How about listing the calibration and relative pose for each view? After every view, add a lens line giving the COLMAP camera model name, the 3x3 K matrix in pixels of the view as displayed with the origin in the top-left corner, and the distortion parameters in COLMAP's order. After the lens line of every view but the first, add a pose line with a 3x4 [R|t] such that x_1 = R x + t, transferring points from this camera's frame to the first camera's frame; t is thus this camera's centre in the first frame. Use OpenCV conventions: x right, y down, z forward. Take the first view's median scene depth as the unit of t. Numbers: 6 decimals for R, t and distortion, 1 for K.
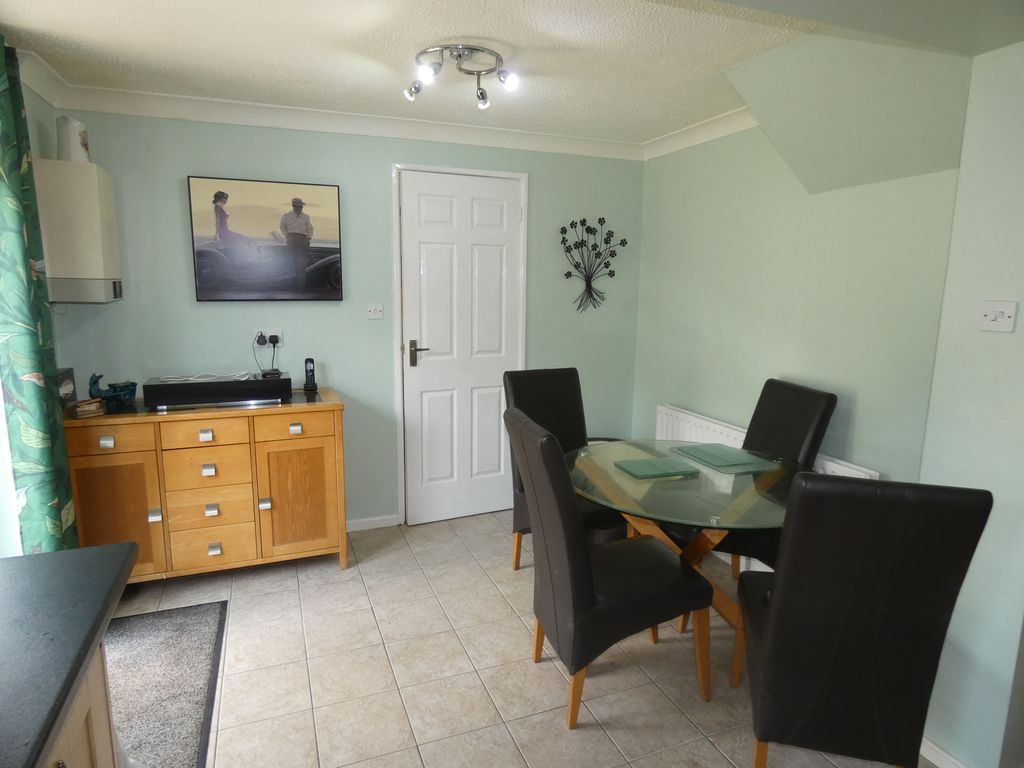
lens RADIAL K [[616.3, 0, 512.0], [0, 616.3, 384.0], [0, 0, 1]] dist [0.004868, 0.002460]
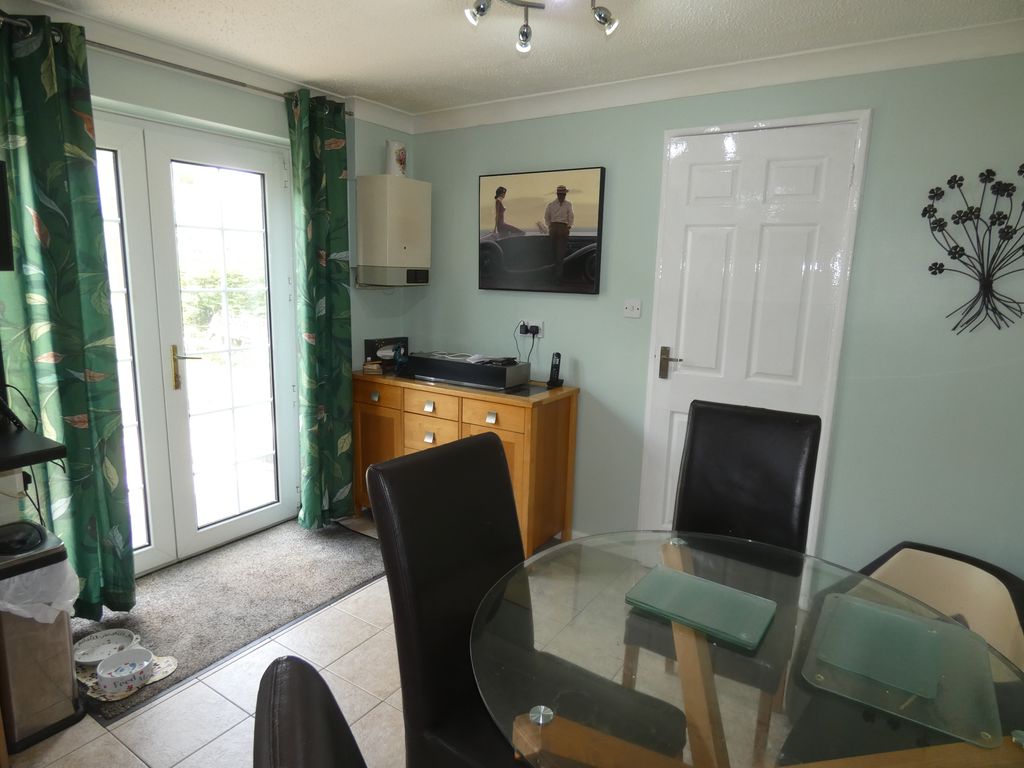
lens RADIAL K [[616.3, 0, 512.0], [0, 616.3, 384.0], [0, 0, 1]] dist [0.004868, 0.002460]
pose [[0.570383, 0.157152, -0.806205, 0.418328], [-0.155613, 0.984426, 0.081797, -0.061970], [0.806503, 0.078801, 0.585955, 0.388576]]
